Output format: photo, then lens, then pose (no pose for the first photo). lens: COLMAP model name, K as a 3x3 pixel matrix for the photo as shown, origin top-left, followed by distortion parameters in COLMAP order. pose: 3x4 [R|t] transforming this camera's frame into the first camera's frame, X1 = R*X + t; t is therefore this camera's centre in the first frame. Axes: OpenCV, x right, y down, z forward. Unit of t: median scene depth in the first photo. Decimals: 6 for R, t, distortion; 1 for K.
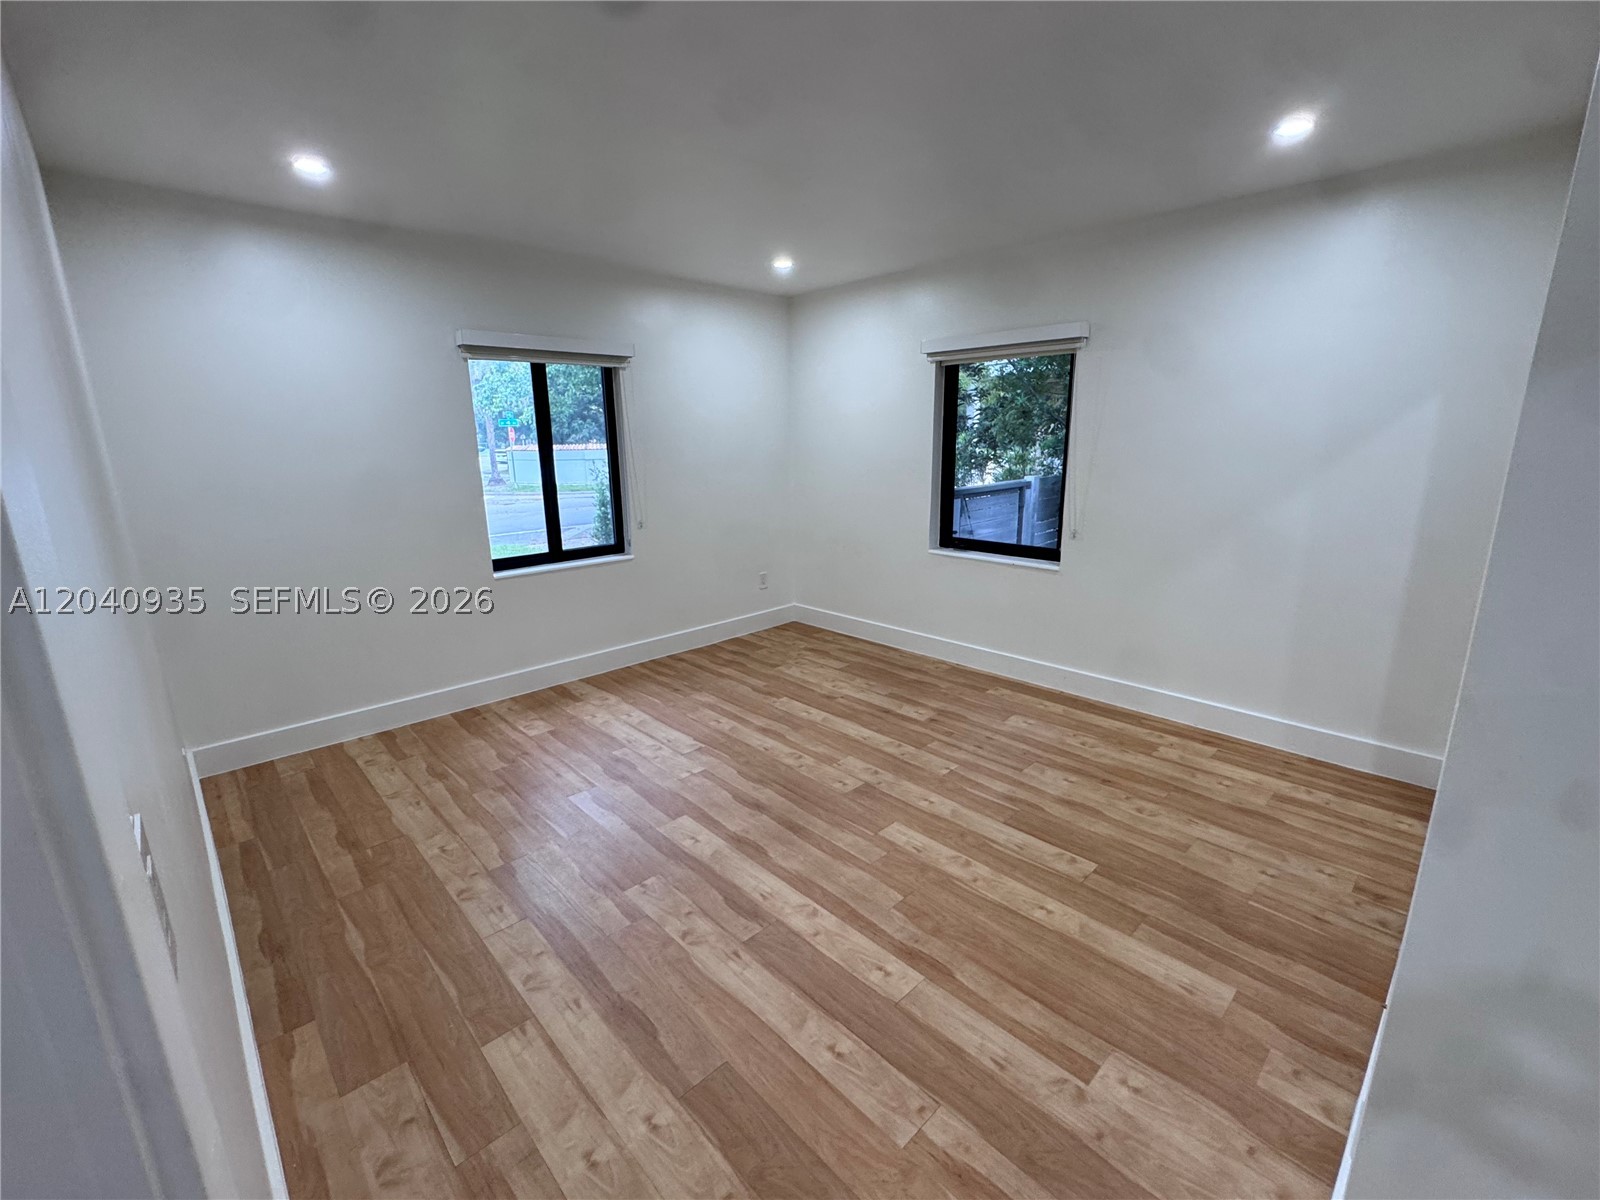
lens RADIAL K [[691.4, 0, 800.0], [0, 691.4, 600.0], [0, 0, 1]] dist [-0.001179, 0.000041]
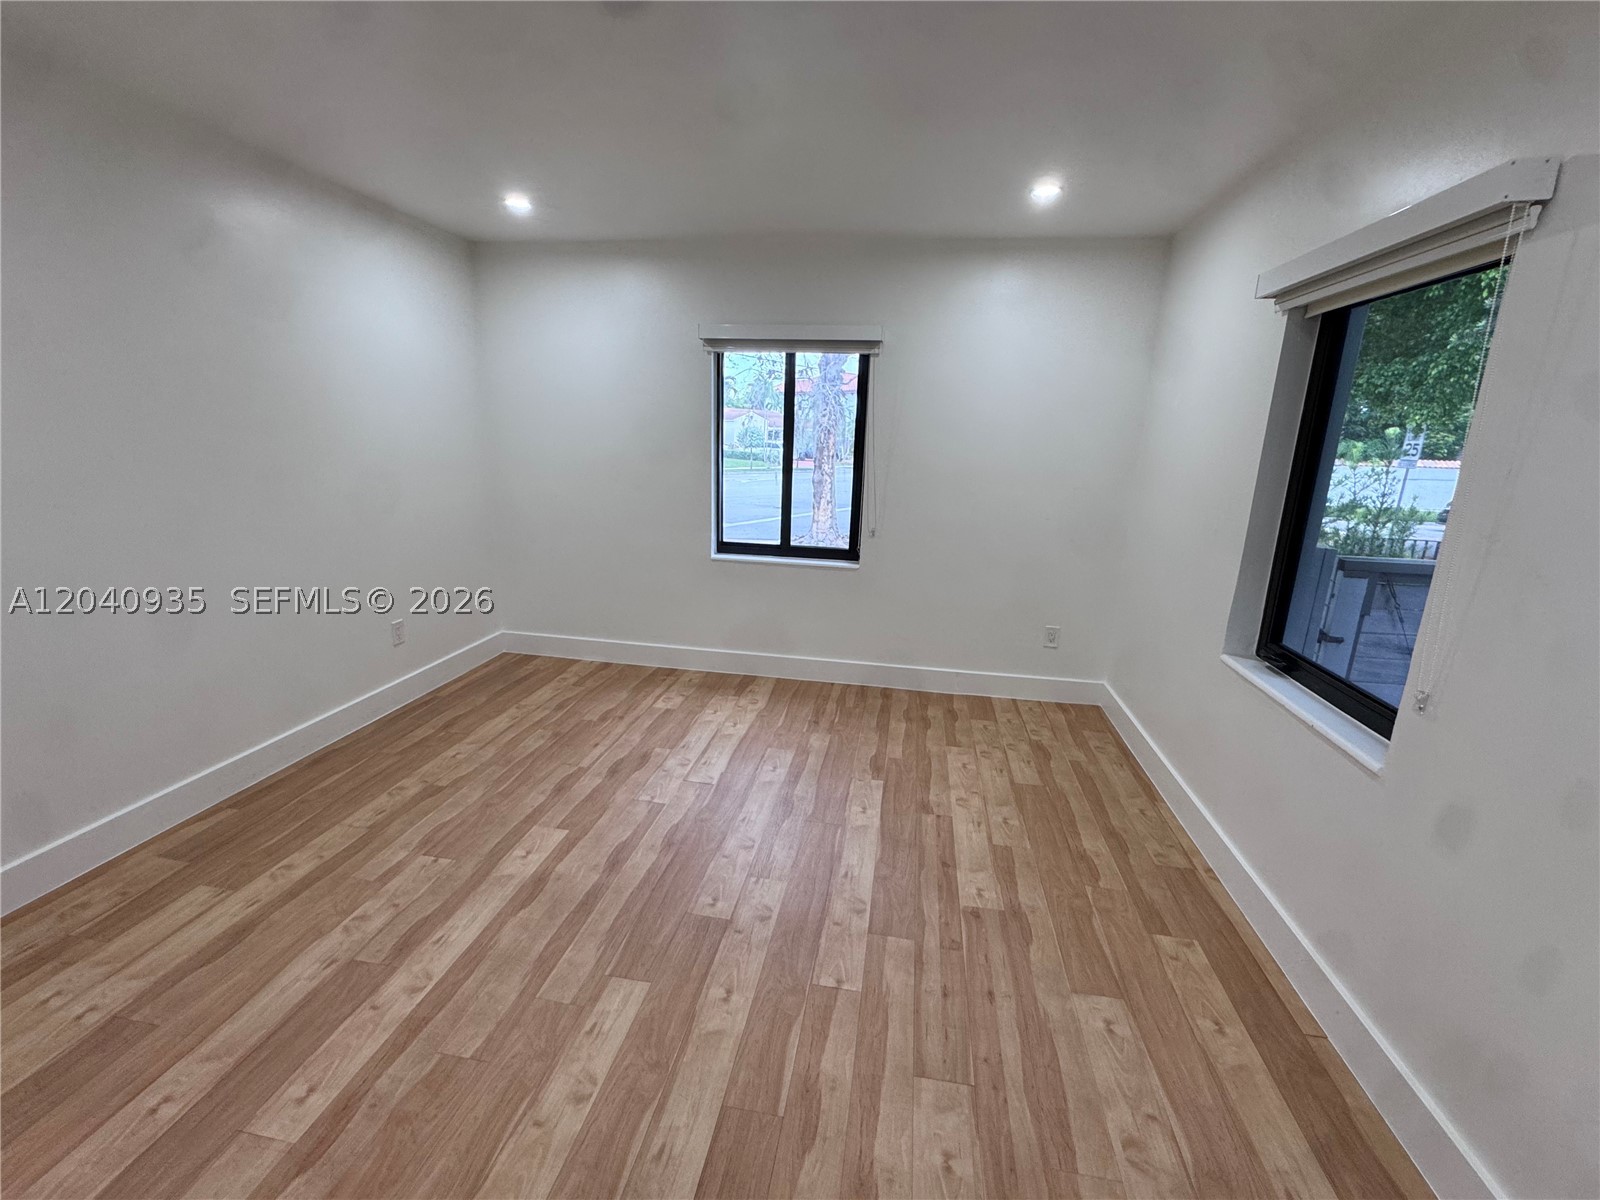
lens RADIAL K [[691.4, 0, 800.0], [0, 691.4, 600.0], [0, 0, 1]] dist [-0.001179, 0.000041]
pose [[0.590125, 0.222499, -0.776046, 0.490983], [-0.227839, 0.968096, 0.104307, -0.114125], [0.774495, 0.115260, 0.621991, 0.462103]]
